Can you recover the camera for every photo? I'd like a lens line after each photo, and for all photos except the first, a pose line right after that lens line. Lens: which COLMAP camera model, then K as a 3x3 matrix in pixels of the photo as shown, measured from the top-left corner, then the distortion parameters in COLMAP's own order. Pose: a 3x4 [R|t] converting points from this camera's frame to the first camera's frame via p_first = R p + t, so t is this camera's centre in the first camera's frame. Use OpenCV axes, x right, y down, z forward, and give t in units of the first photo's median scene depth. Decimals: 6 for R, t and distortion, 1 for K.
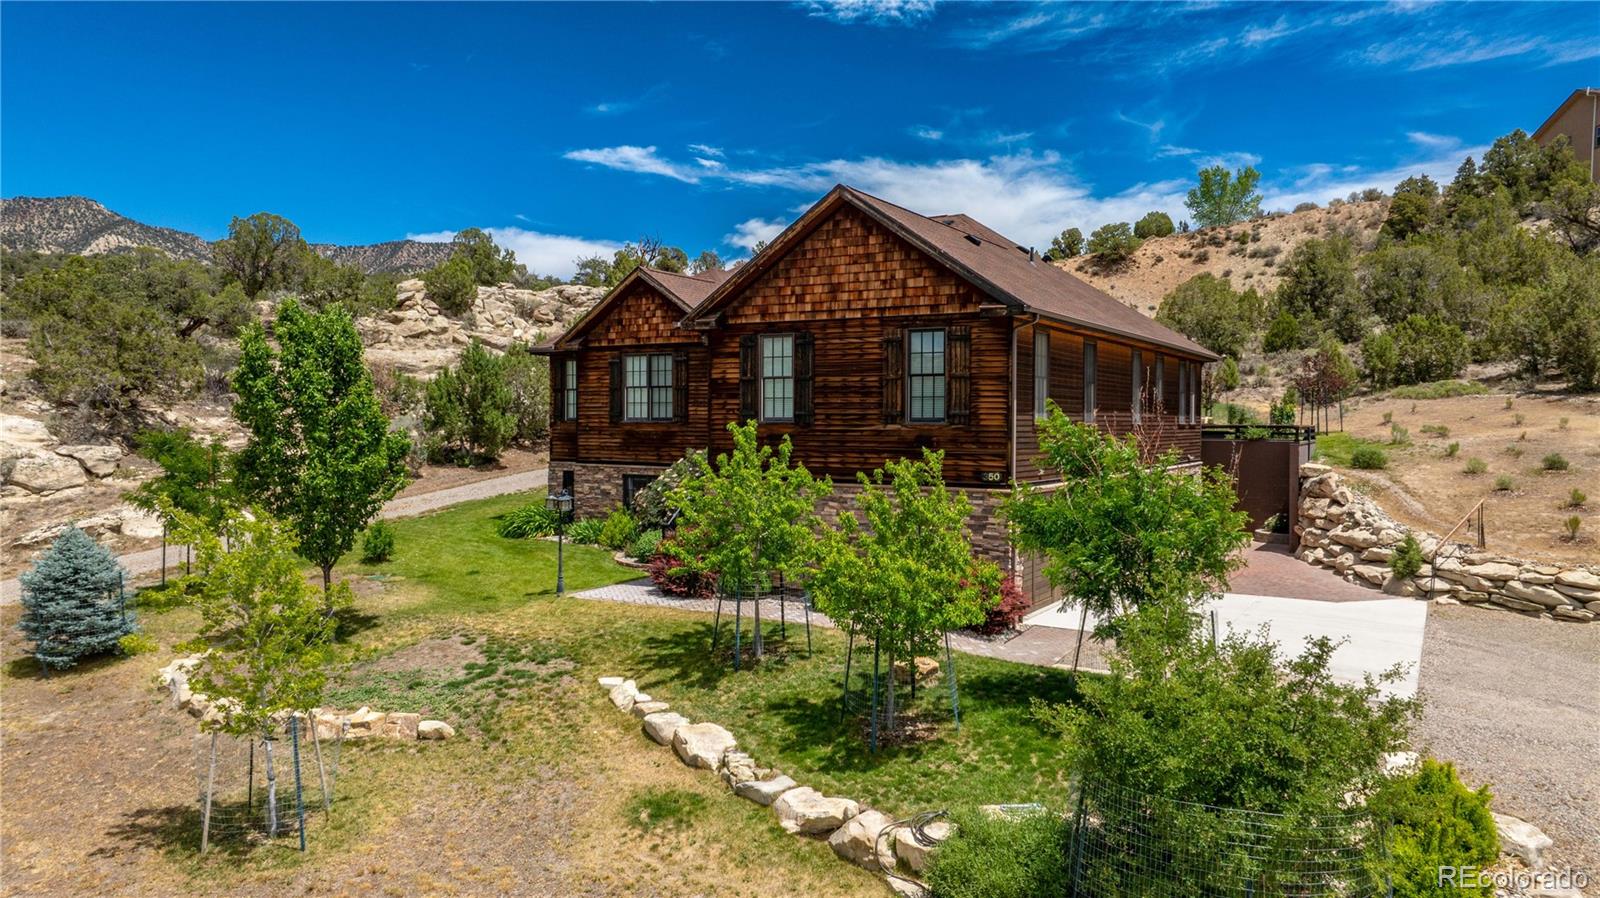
lens RADIAL K [[1191.8, 0, 802.6], [0, 1191.8, 441.5], [0, 0, 1]] dist [-0.034941, 0.032770]
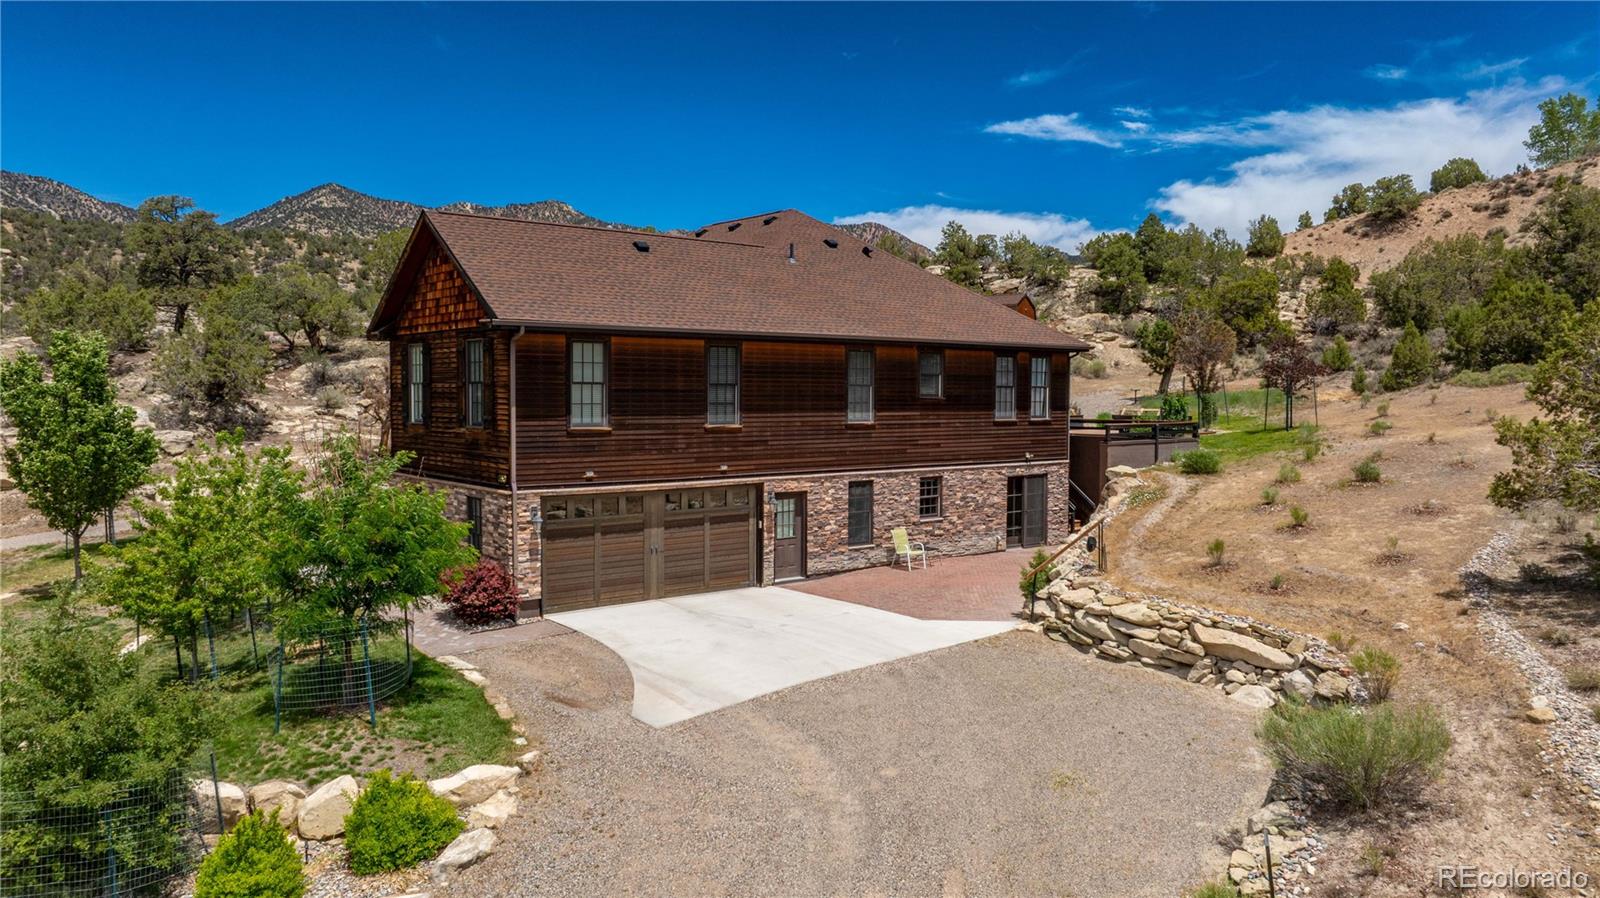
lens RADIAL K [[1191.8, 0, 802.6], [0, 1191.8, 441.5], [0, 0, 1]] dist [-0.034941, 0.032770]
pose [[0.928620, 0.014463, -0.370750, 0.186373], [-0.005527, 0.999668, 0.025153, -0.007510], [0.370990, -0.021309, 0.928392, 0.024668]]
